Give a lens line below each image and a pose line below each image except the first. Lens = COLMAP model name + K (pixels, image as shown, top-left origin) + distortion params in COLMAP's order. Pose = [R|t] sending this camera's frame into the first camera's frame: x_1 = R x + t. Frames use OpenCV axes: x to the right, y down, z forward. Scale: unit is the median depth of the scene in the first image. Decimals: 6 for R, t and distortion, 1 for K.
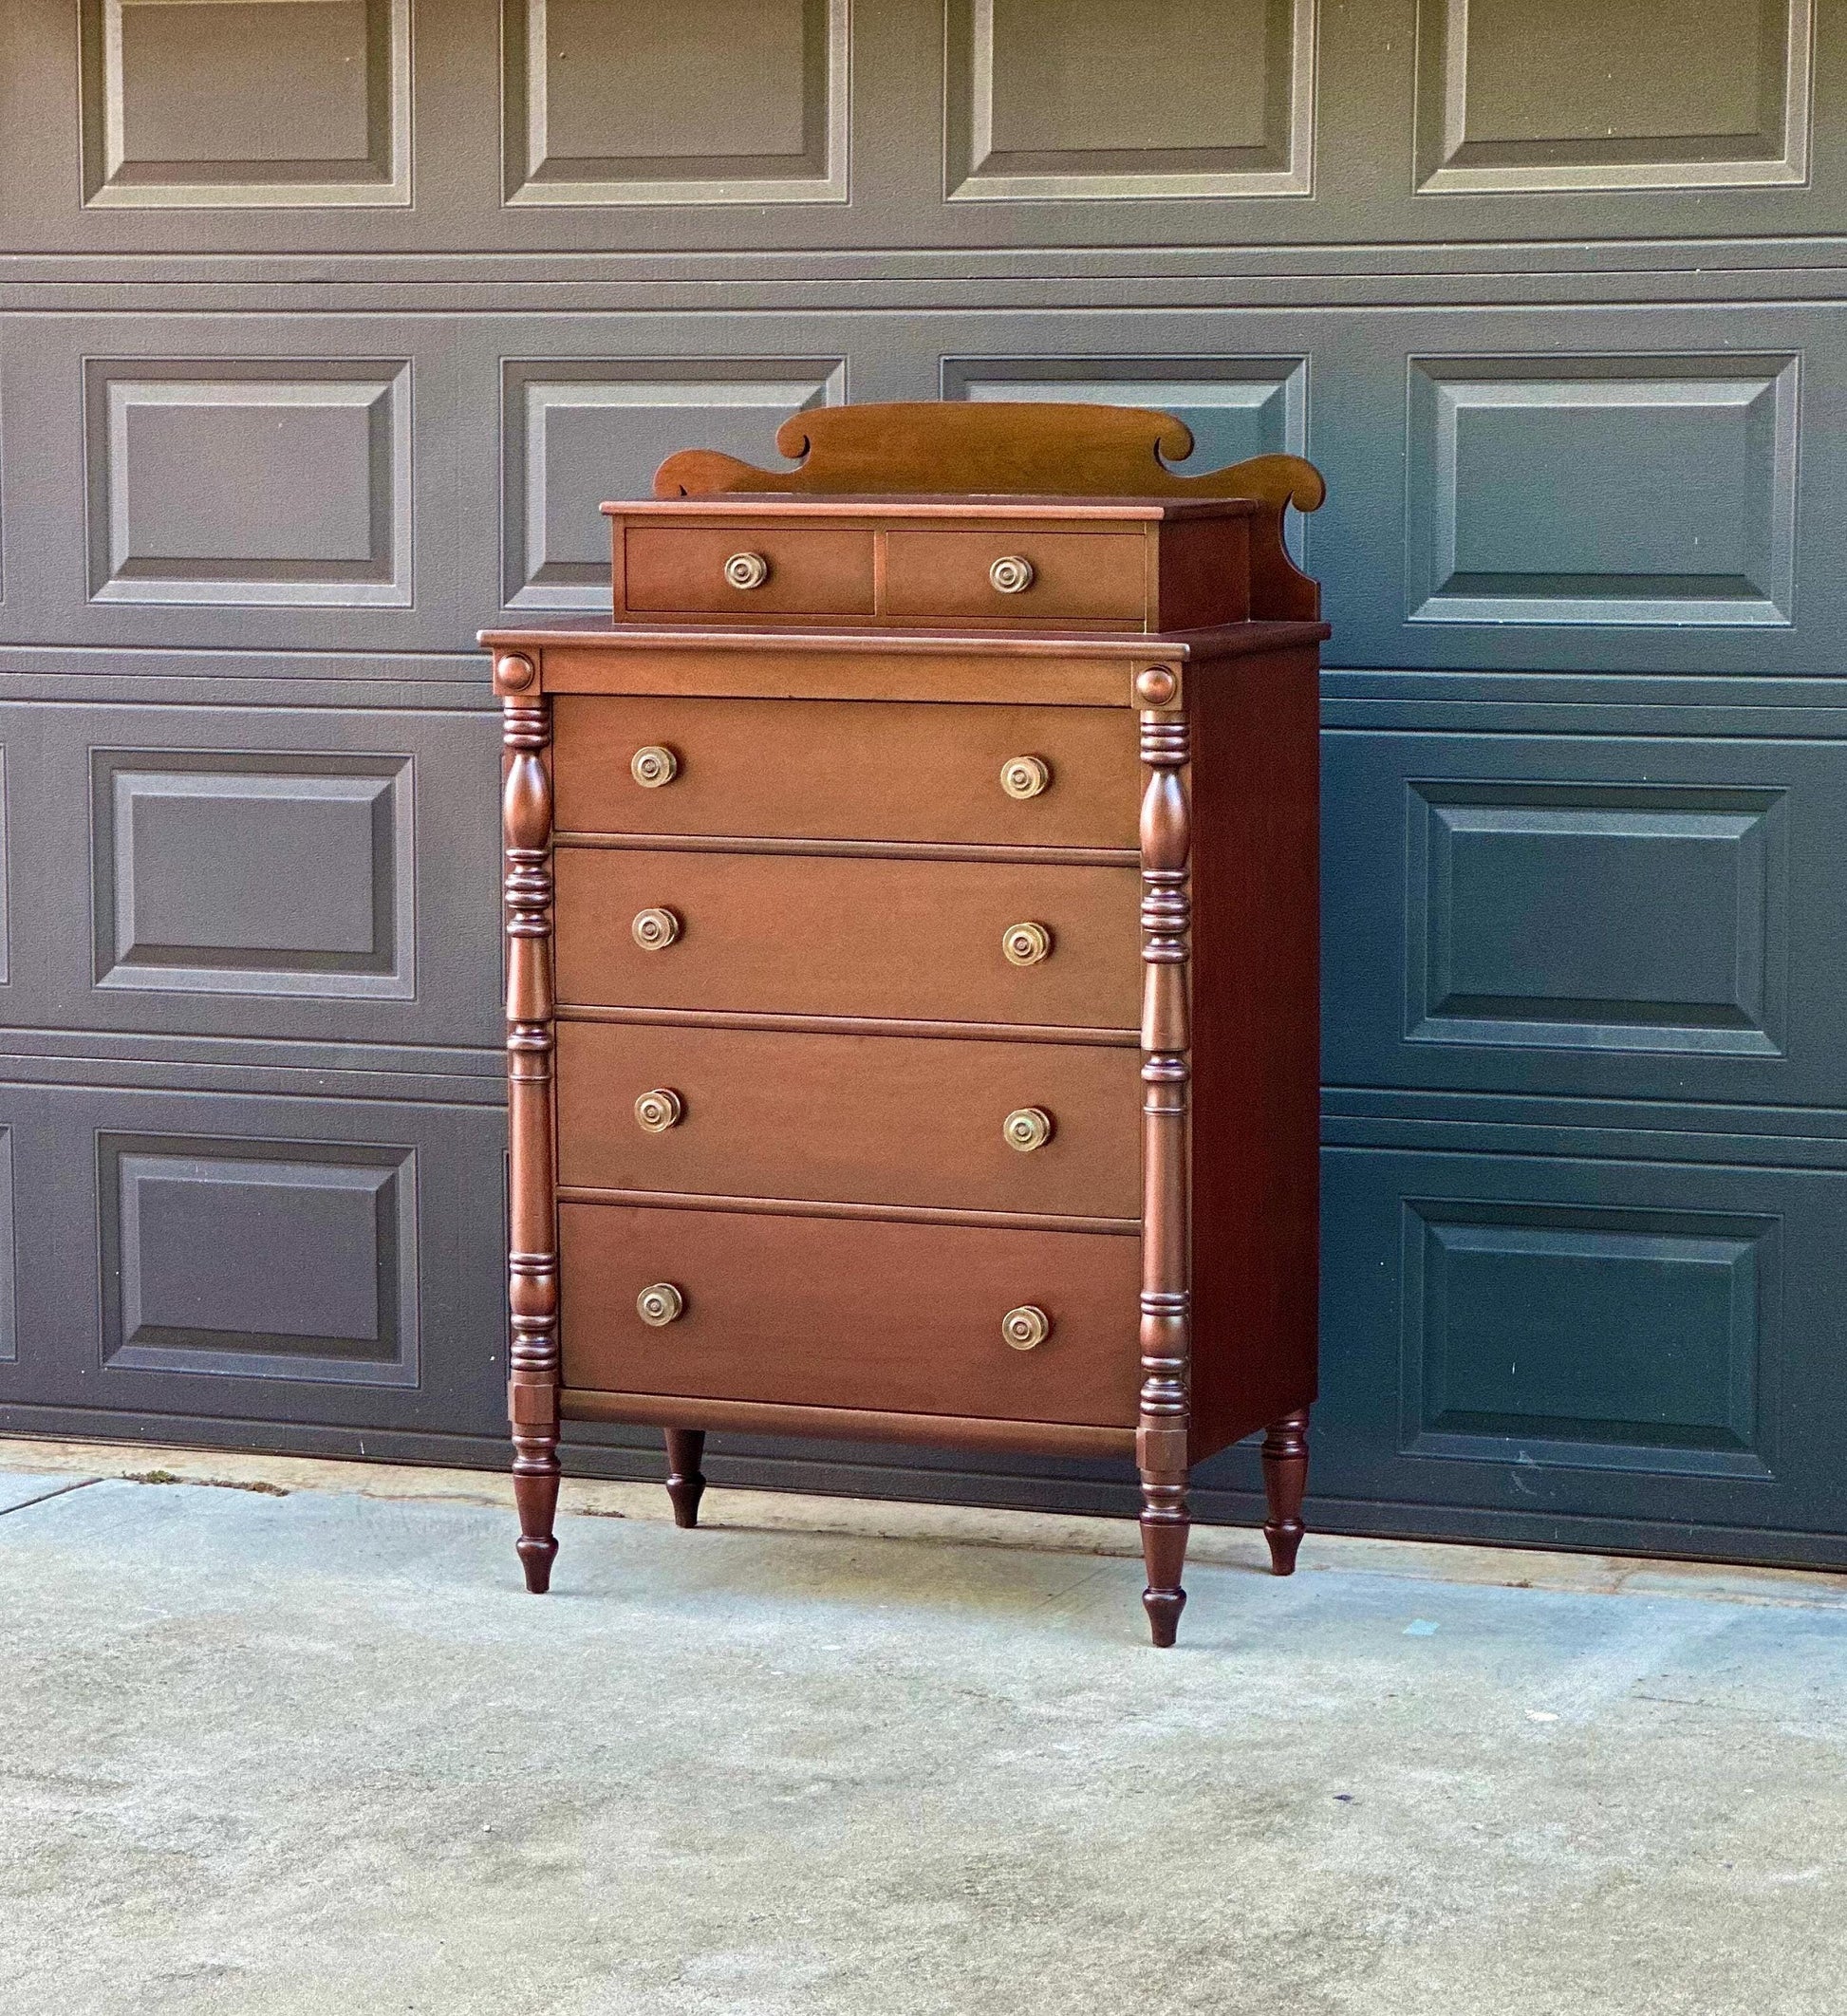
lens RADIAL K [[6330.1, 0, 909.3], [0, 6330.1, 1015.2], [0, 0, 1]] dist [0.204906, 0.000000]
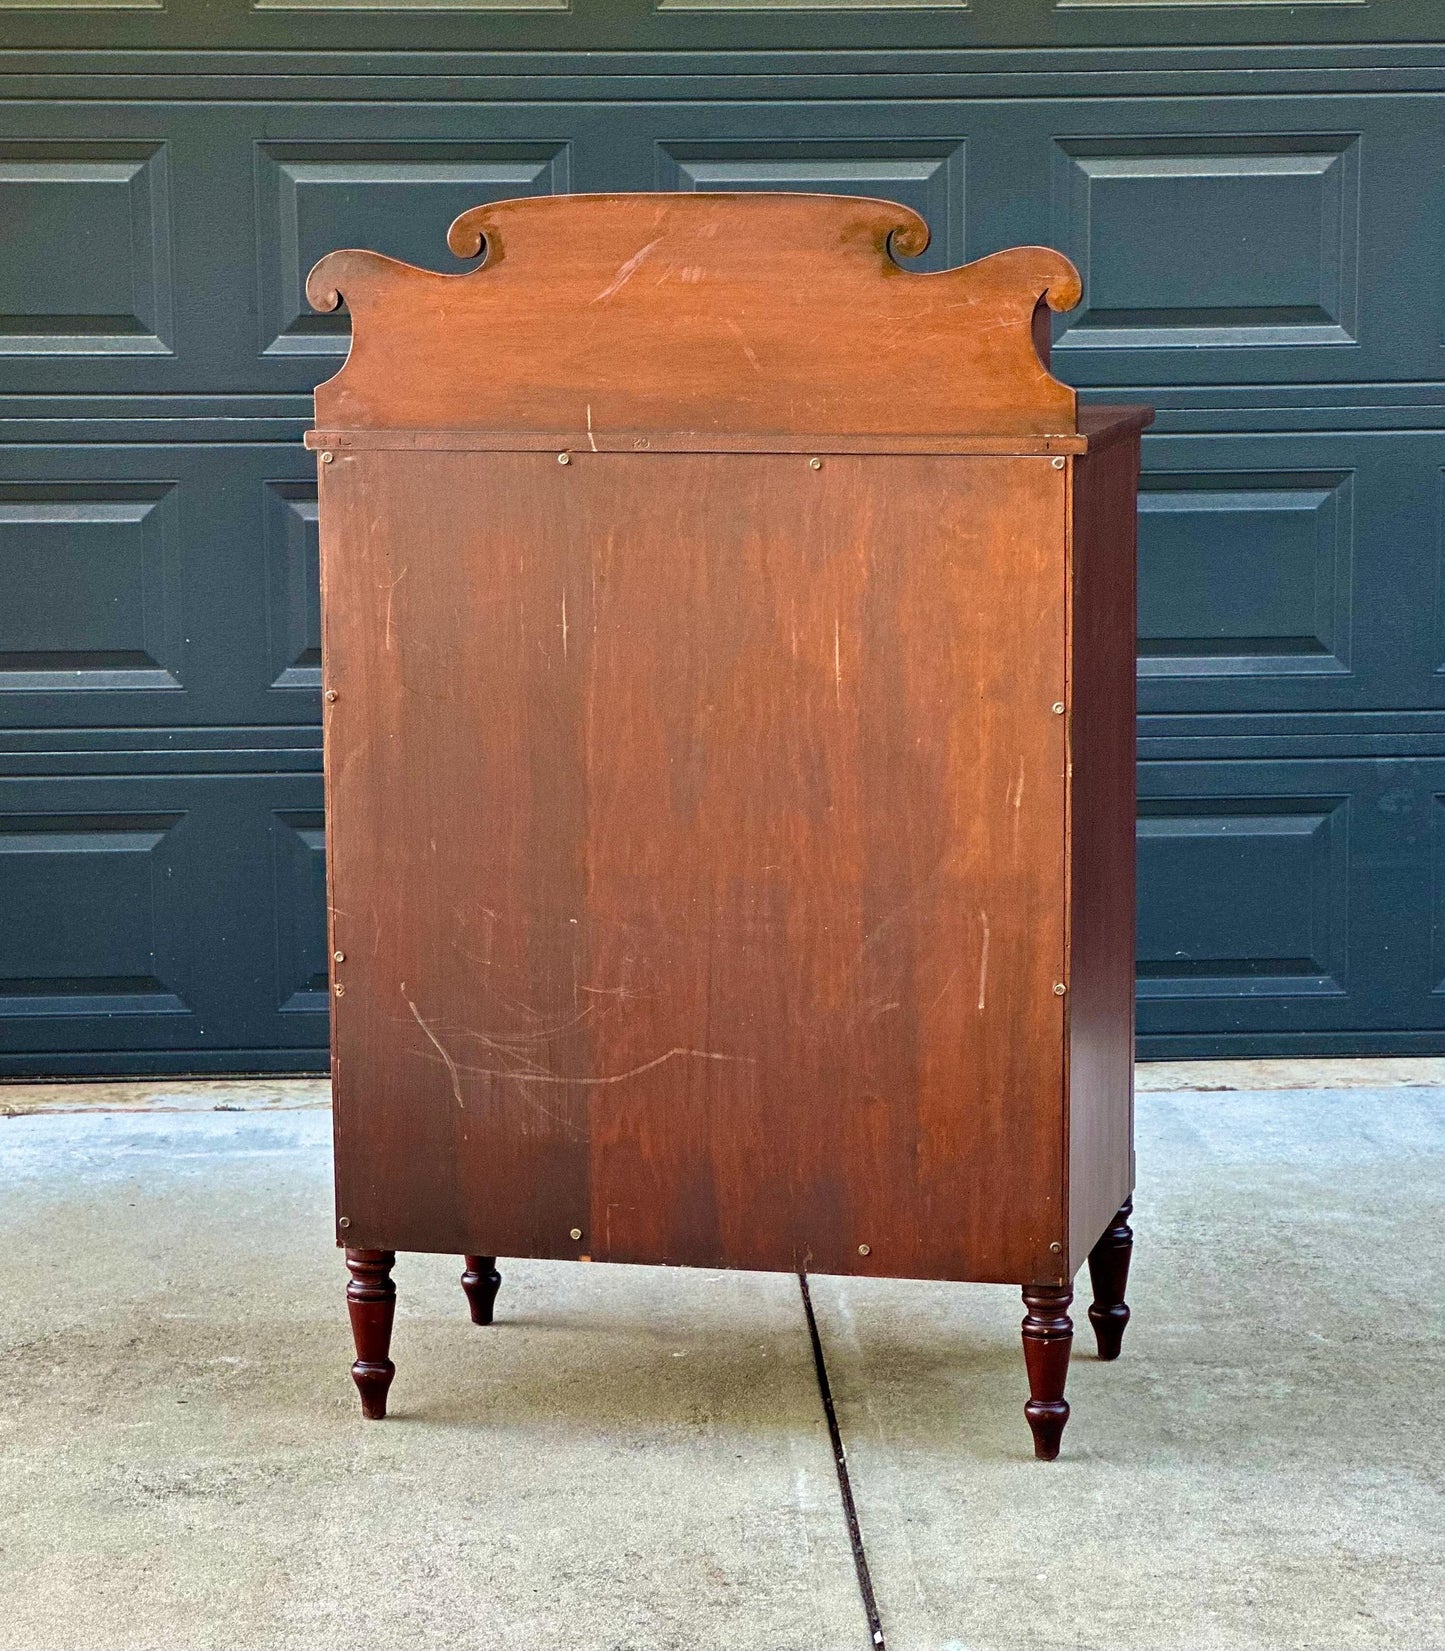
lens RADIAL K [[4661.0, 0, 718.8], [0, 4661.0, 825.8], [0, 0, 1]] dist [0.169582, 0.000000]
pose [[0.894378, -0.065803, 0.442446, -0.570017], [0.048015, 0.997528, 0.051298, -0.024365], [-0.444728, -0.024635, 0.895327, 0.256251]]
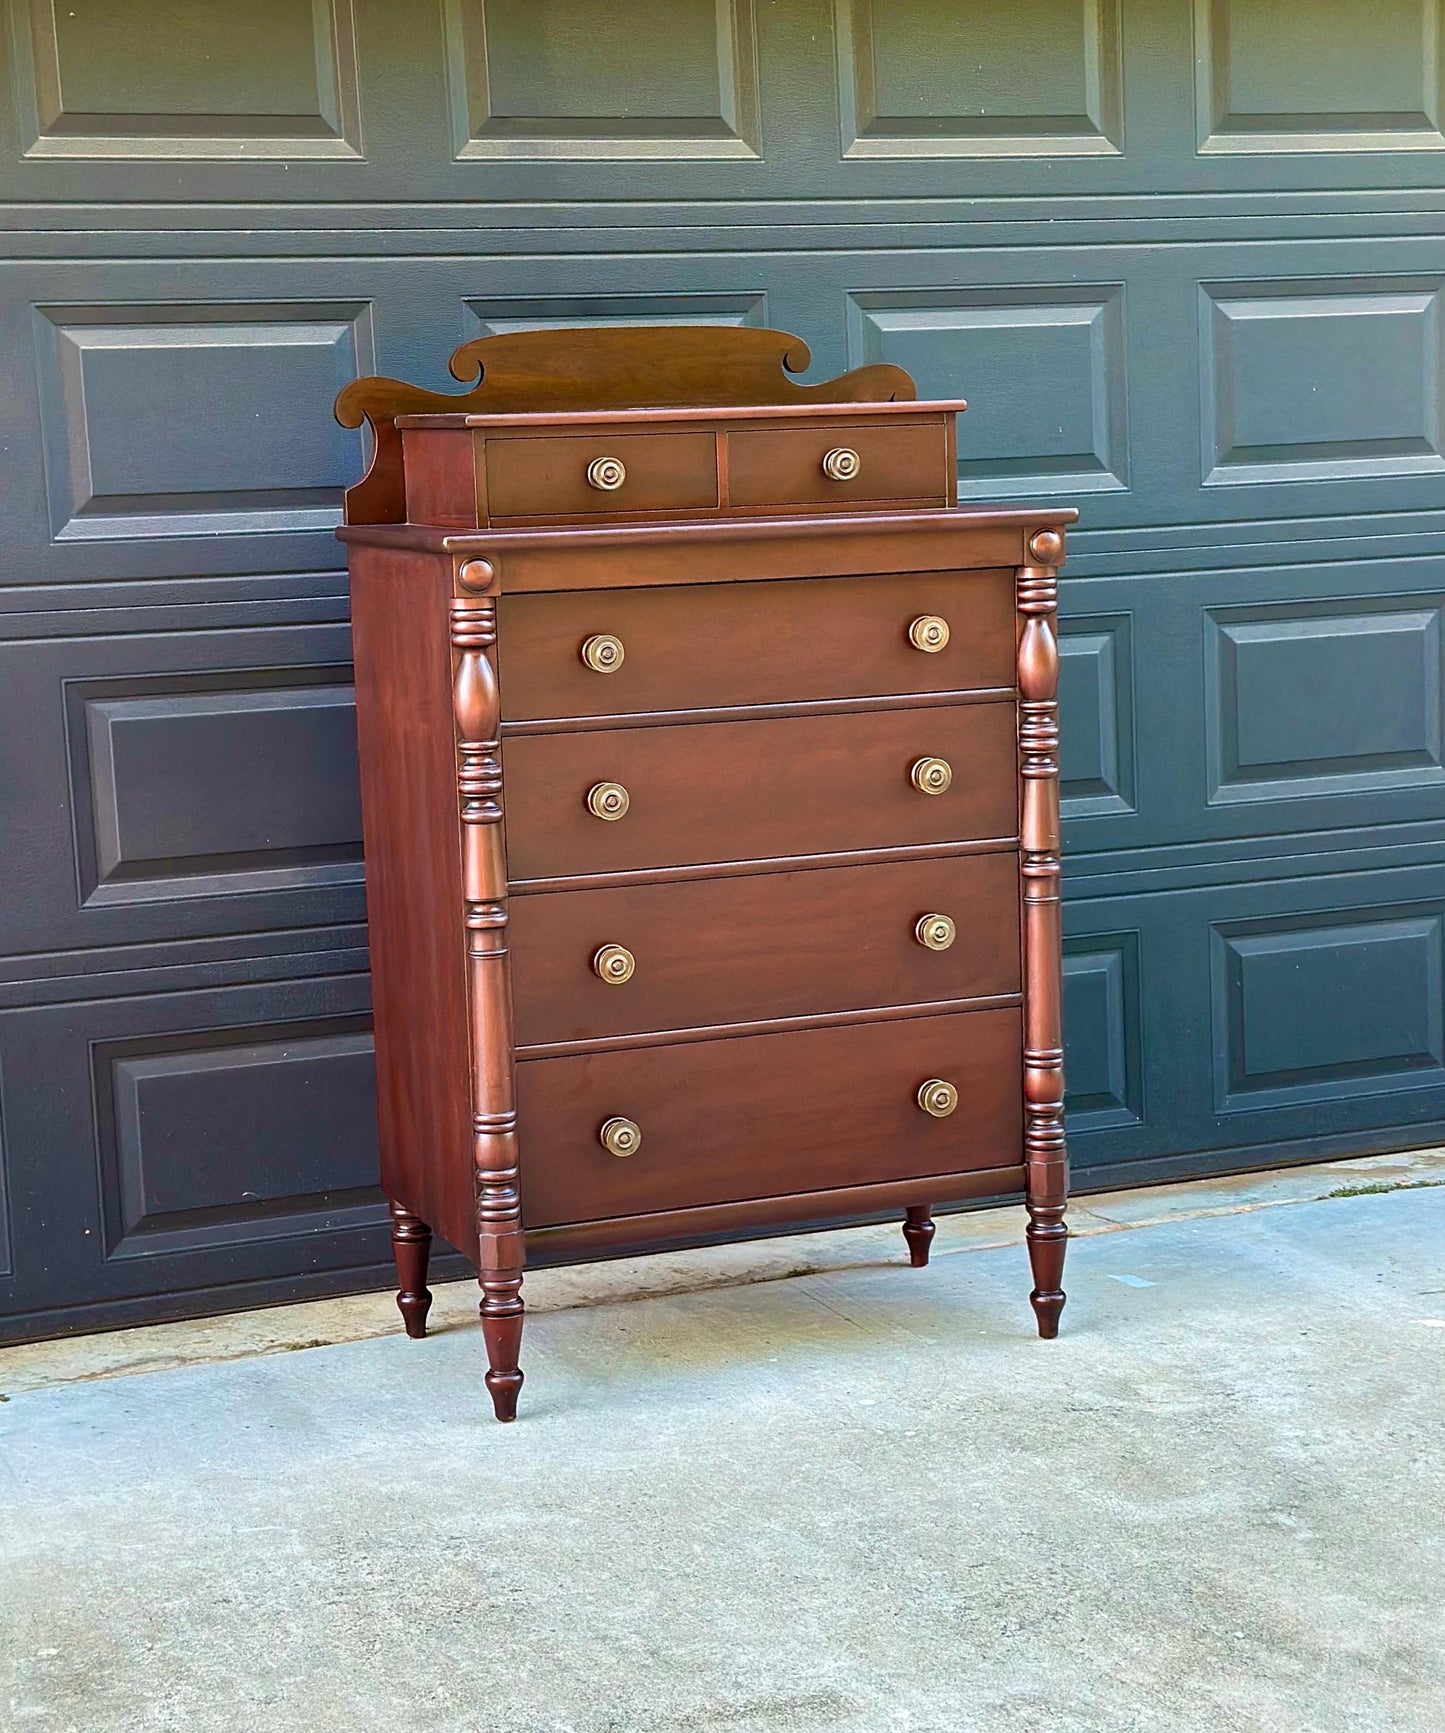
lens RADIAL K [[3331.9, 0, 784.0], [0, 3331.9, 899.8], [0, 0, 1]] dist [0.181418, 0.000000]
pose [[0.694433, -0.127475, 0.708175, -0.428239], [0.107544, 0.991515, 0.073020, -0.035346], [-0.711475, 0.025452, 0.702250, 0.565618]]
